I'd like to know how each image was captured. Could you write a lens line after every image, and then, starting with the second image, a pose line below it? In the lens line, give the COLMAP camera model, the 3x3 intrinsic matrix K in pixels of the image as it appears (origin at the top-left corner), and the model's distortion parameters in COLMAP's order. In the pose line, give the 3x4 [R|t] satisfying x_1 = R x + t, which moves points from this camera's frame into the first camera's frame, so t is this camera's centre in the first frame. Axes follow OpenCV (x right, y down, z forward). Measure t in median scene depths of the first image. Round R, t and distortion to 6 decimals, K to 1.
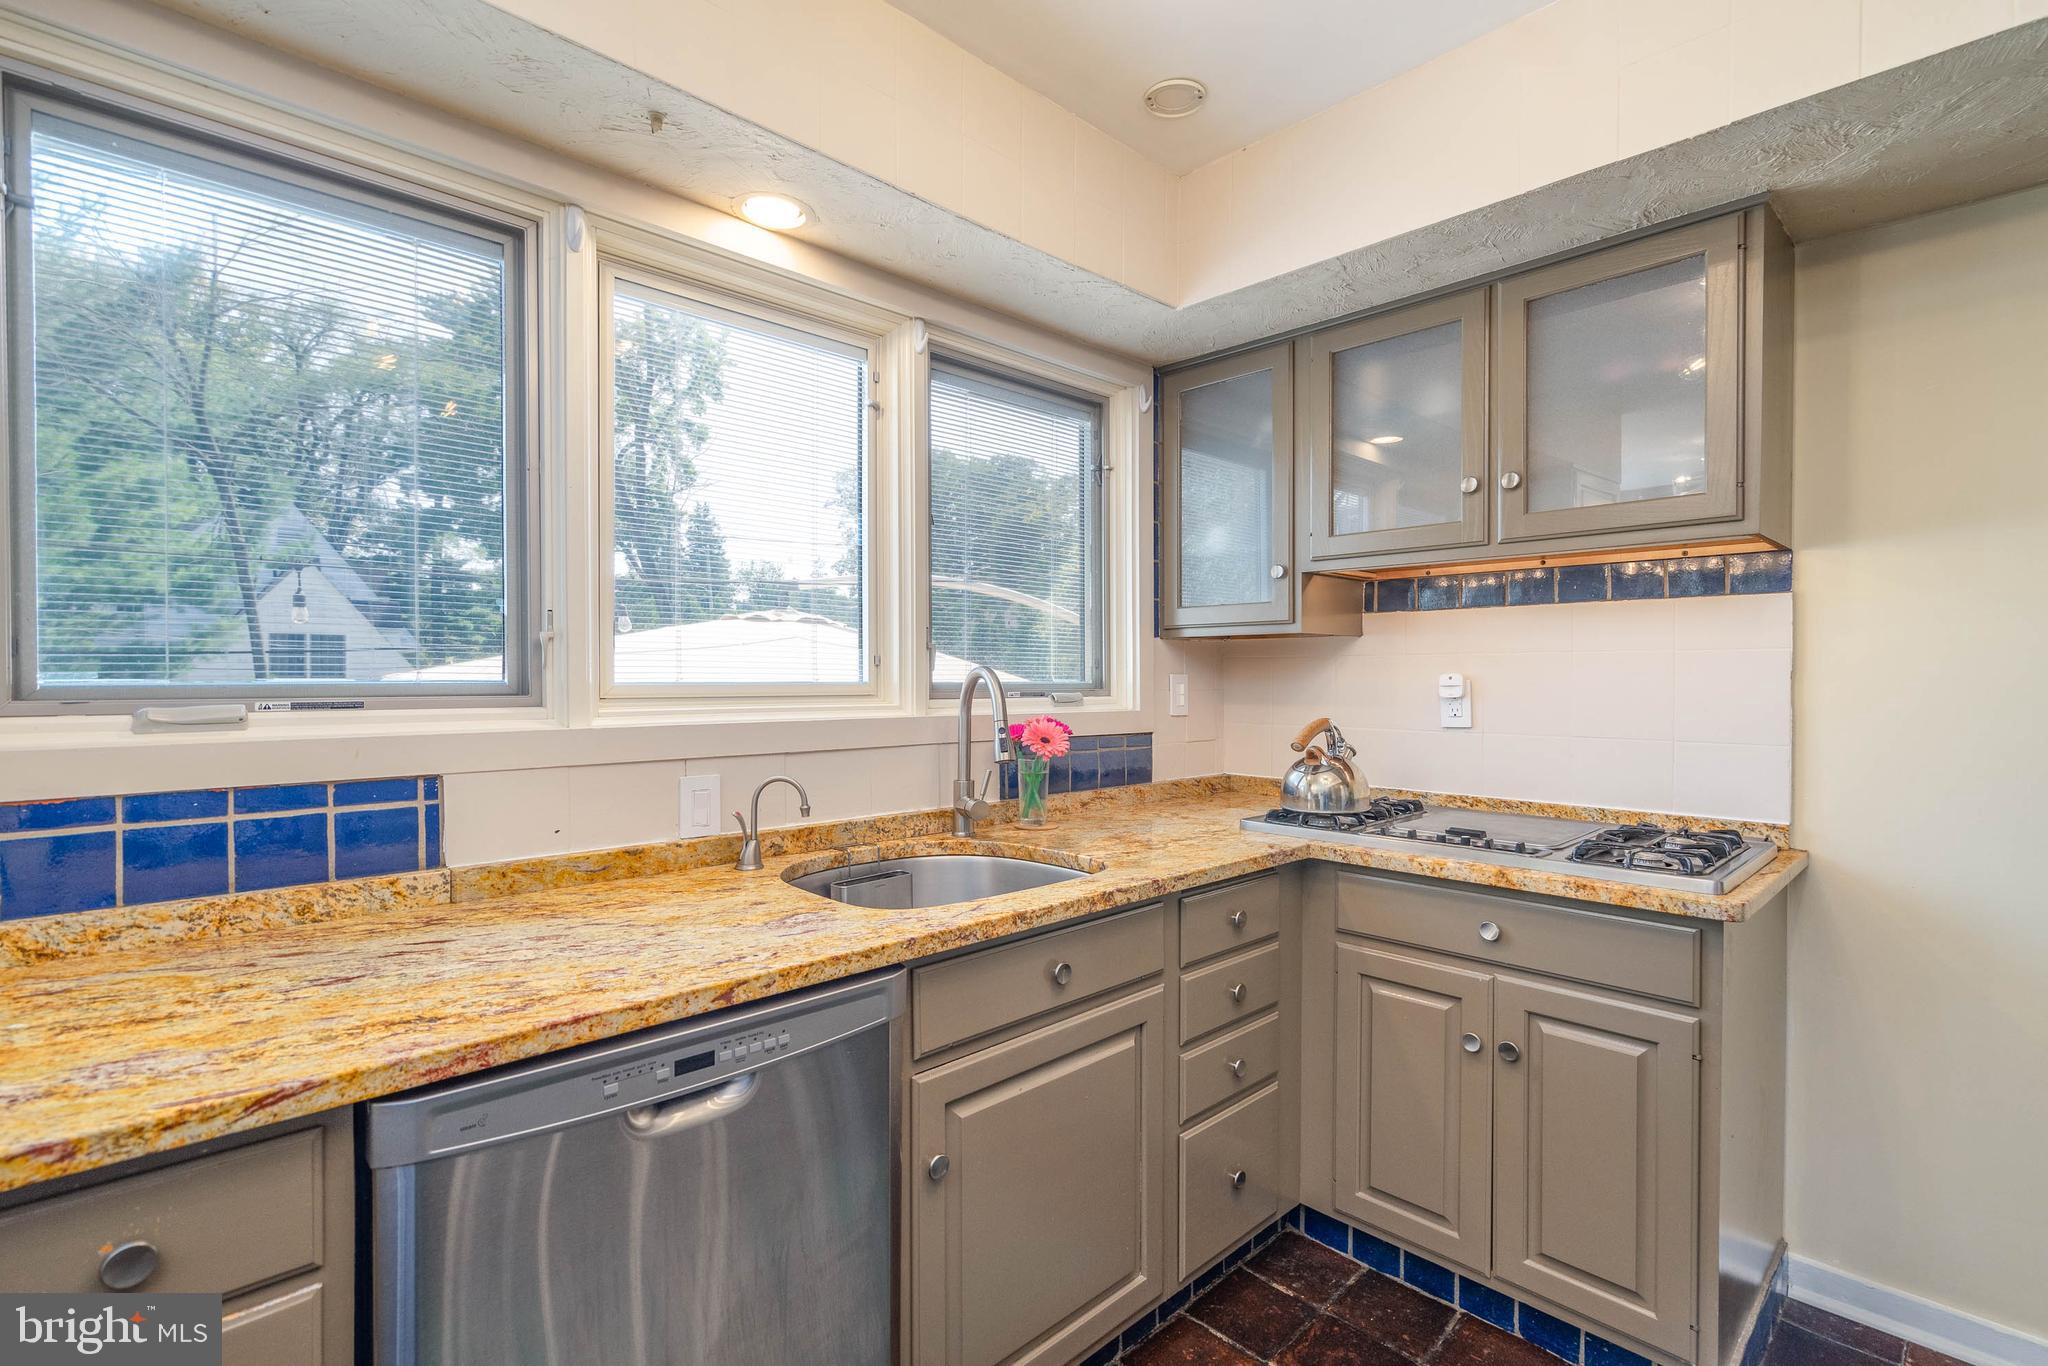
lens RADIAL K [[966.5, 0, 1106.8], [0, 966.5, 687.8], [0, 0, 1]] dist [-0.004759, 0.000294]
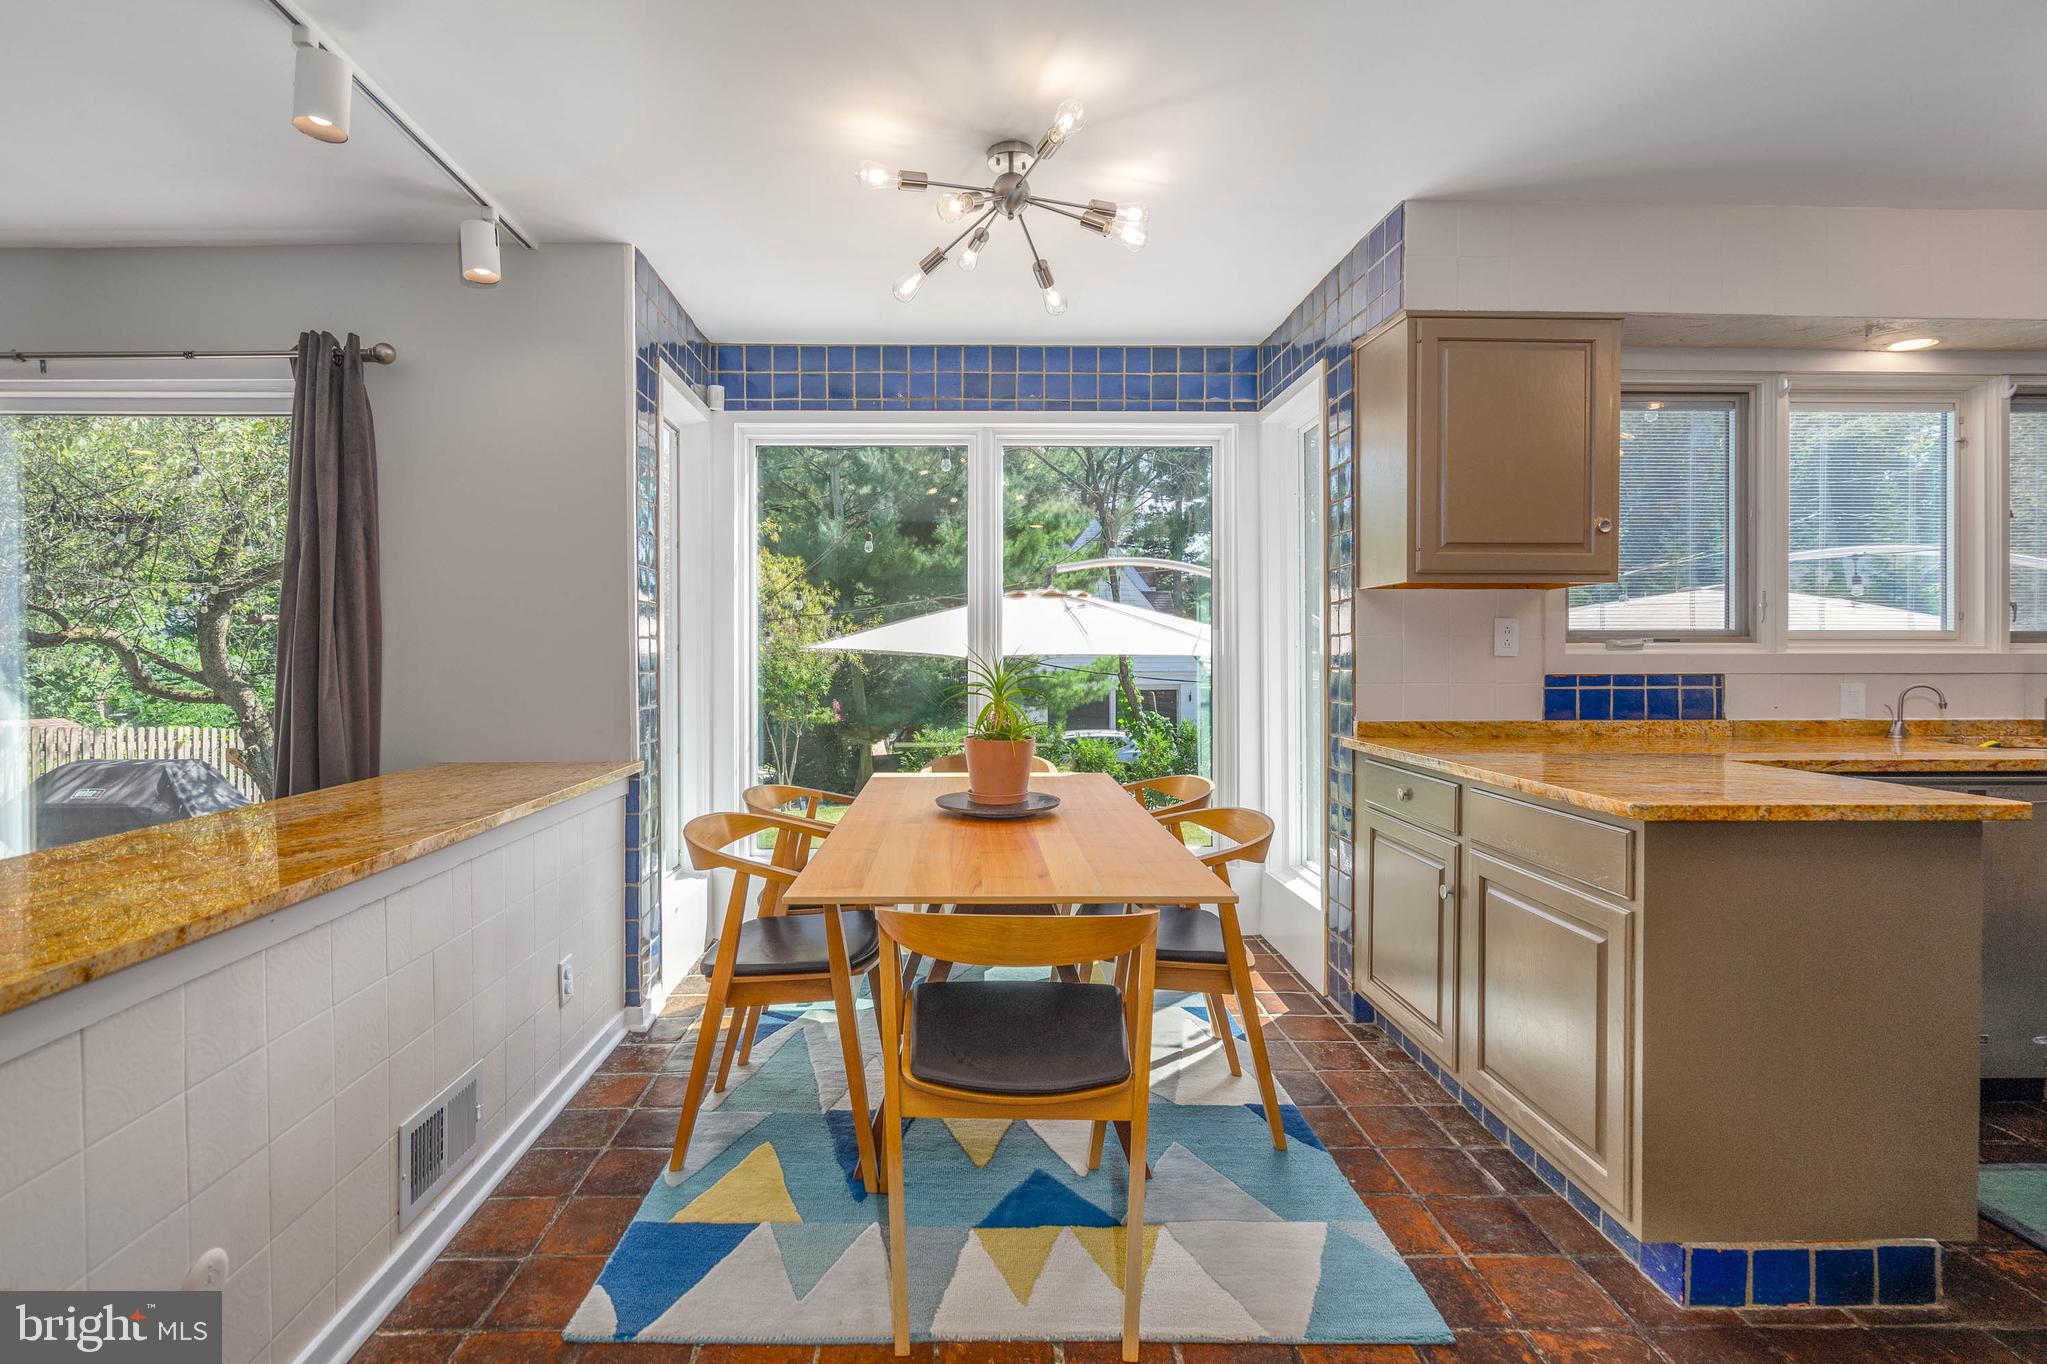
lens RADIAL K [[959.8, 0, 975.2], [0, 959.8, 658.7], [0, 0, 1]] dist [0.002935, 0.000937]
pose [[0.690054, 0.004772, -0.723742, -0.231537], [-0.007071, 0.999975, -0.000148, 0.051628], [0.723723, 0.005220, 0.690071, -1.169231]]
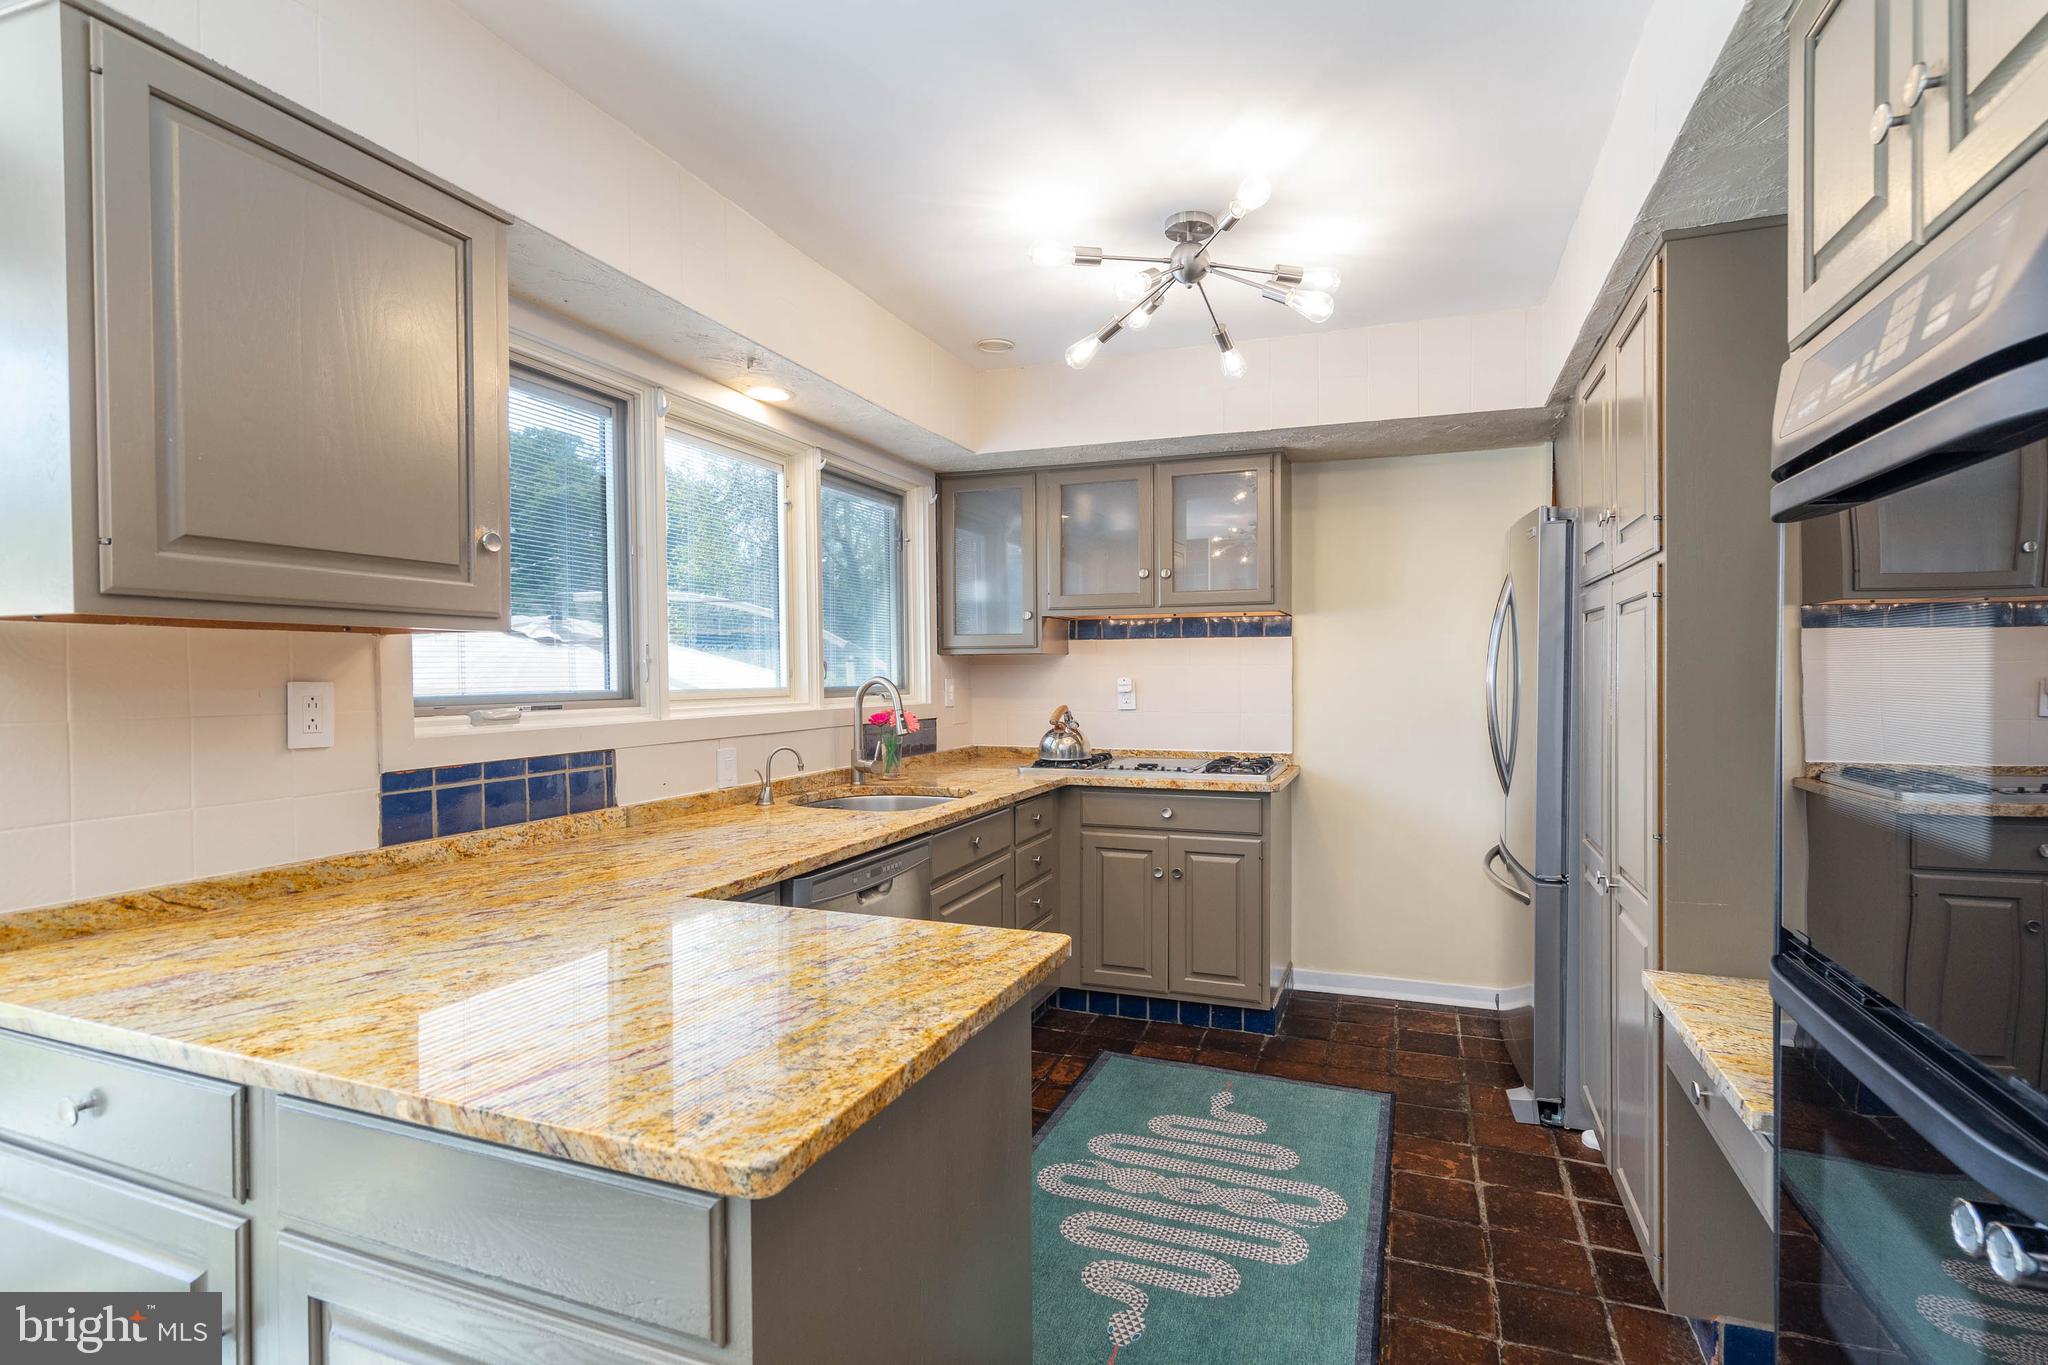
lens RADIAL K [[939.6, 0, 1110.4], [0, 939.6, 689.1], [0, 0, 1]] dist [-0.028514, 0.006203]
pose [[0.900841, -0.013586, 0.433937, -0.462566], [0.011102, 0.999904, 0.008258, -0.010534], [-0.434008, -0.002622, 0.900905, -0.575665]]
